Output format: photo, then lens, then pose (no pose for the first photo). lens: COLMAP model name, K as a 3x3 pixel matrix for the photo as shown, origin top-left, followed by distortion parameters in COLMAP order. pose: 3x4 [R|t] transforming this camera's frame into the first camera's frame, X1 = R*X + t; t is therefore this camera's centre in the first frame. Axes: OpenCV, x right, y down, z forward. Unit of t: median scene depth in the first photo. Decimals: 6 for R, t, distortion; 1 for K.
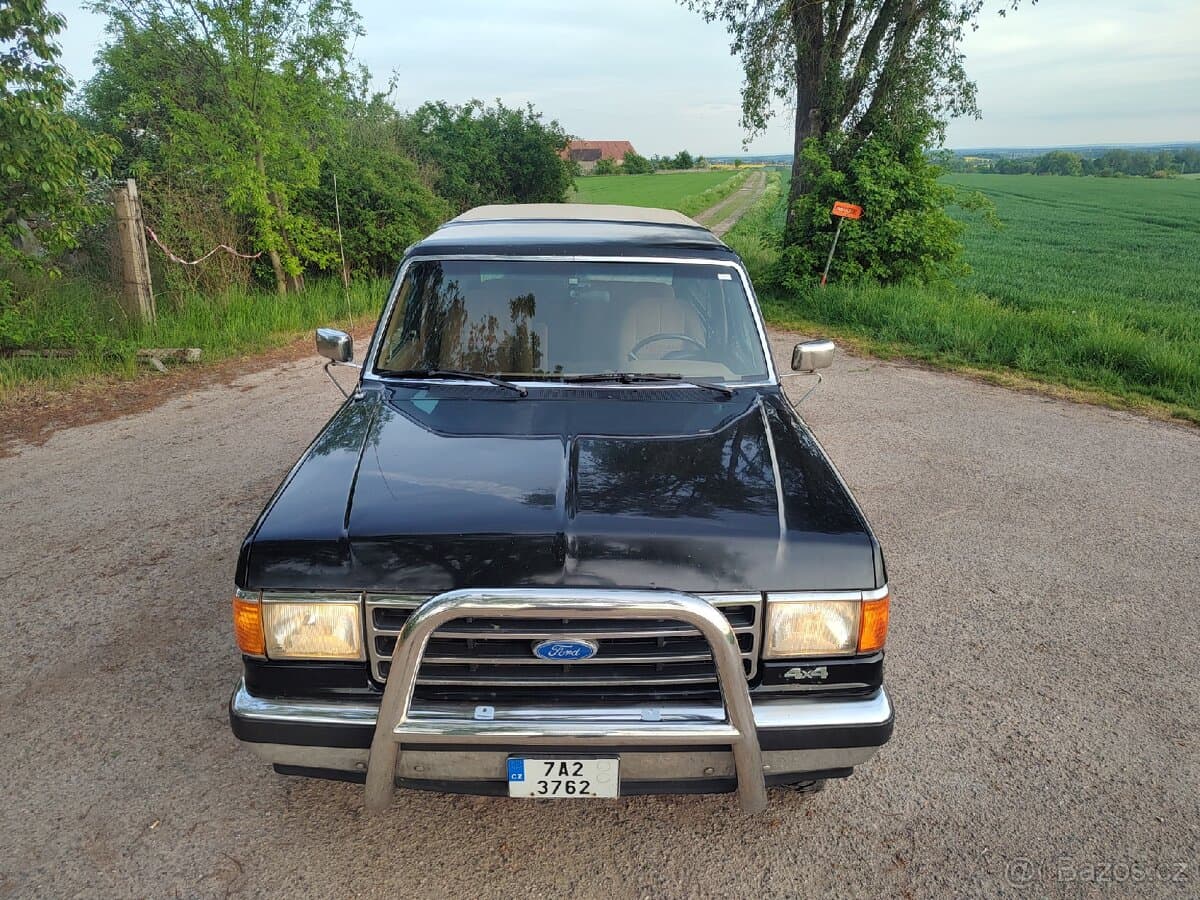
lens RADIAL K [[828.0, 0, 597.3], [0, 828.0, 456.7], [0, 0, 1]] dist [0.022699, -0.013089]
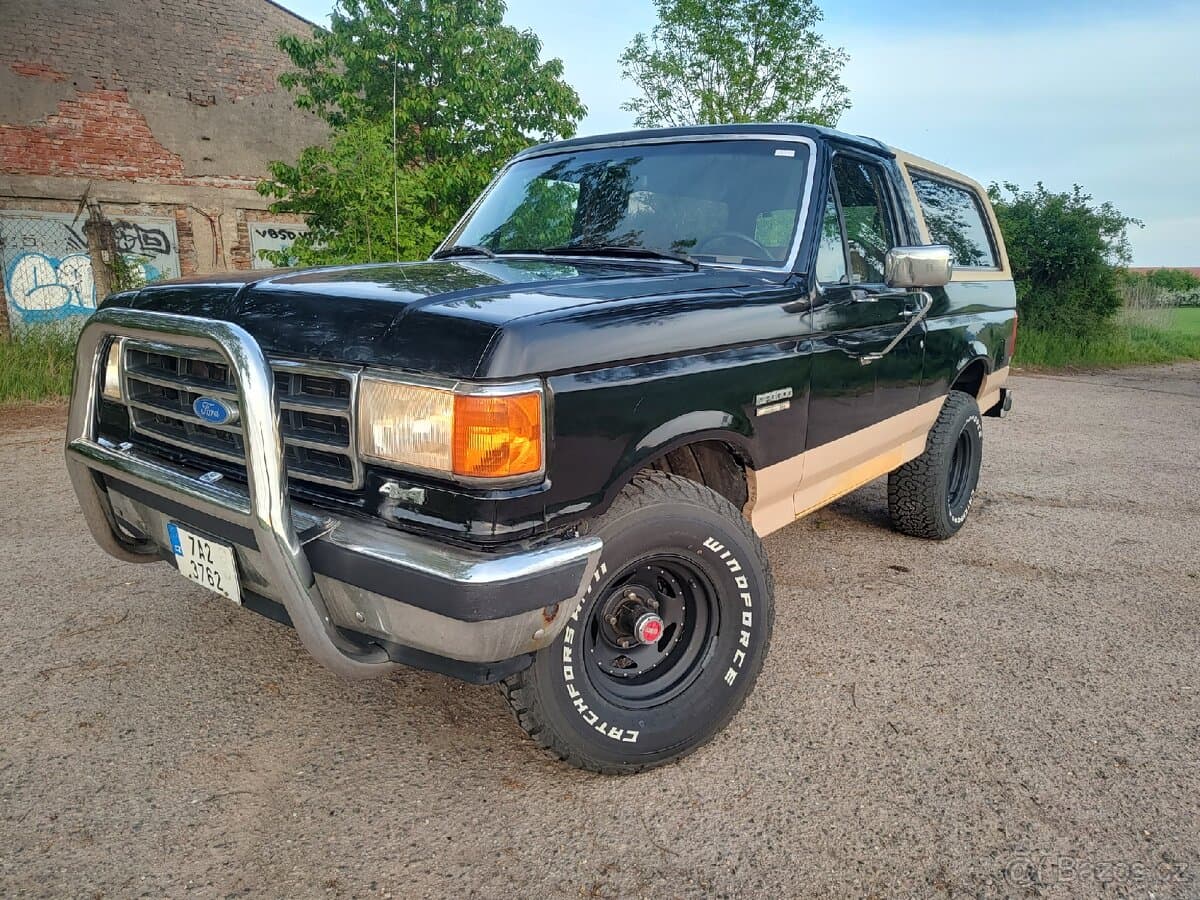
lens RADIAL K [[828.0, 0, 610.5], [0, 828.0, 449.2], [0, 0, 1]] dist [0.022699, -0.013089]
pose [[0.789041, 0.136918, -0.598889, 0.557489], [-0.225516, 0.971344, -0.075051, 0.159766], [0.571452, 0.194277, 0.797307, 0.344738]]
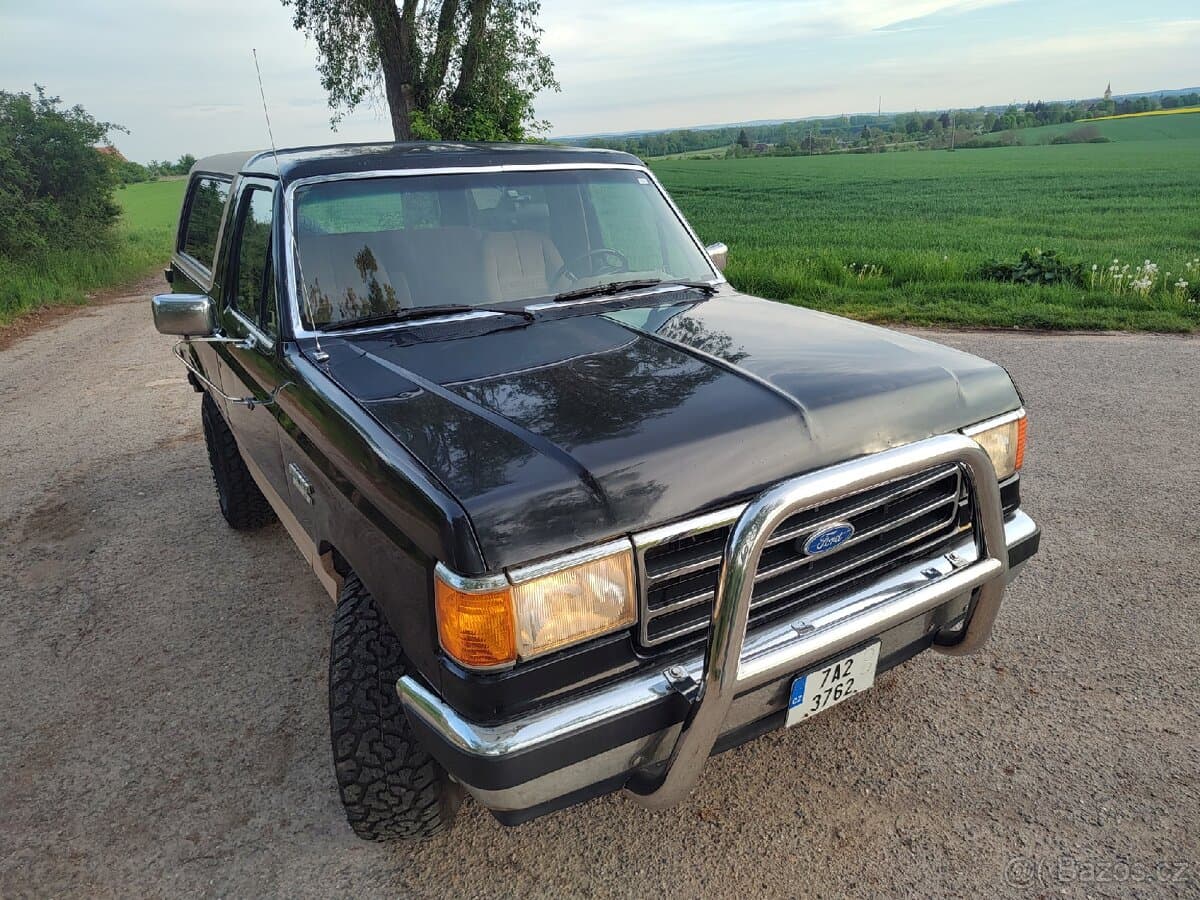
lens RADIAL K [[828.0, 0, 606.4], [0, 828.0, 452.0], [0, 0, 1]] dist [0.022699, -0.013089]
pose [[0.852042, -0.218855, 0.475528, -0.425485], [0.220848, 0.973894, 0.052509, 0.028116], [-0.474606, 0.060280, 0.878132, 0.213616]]
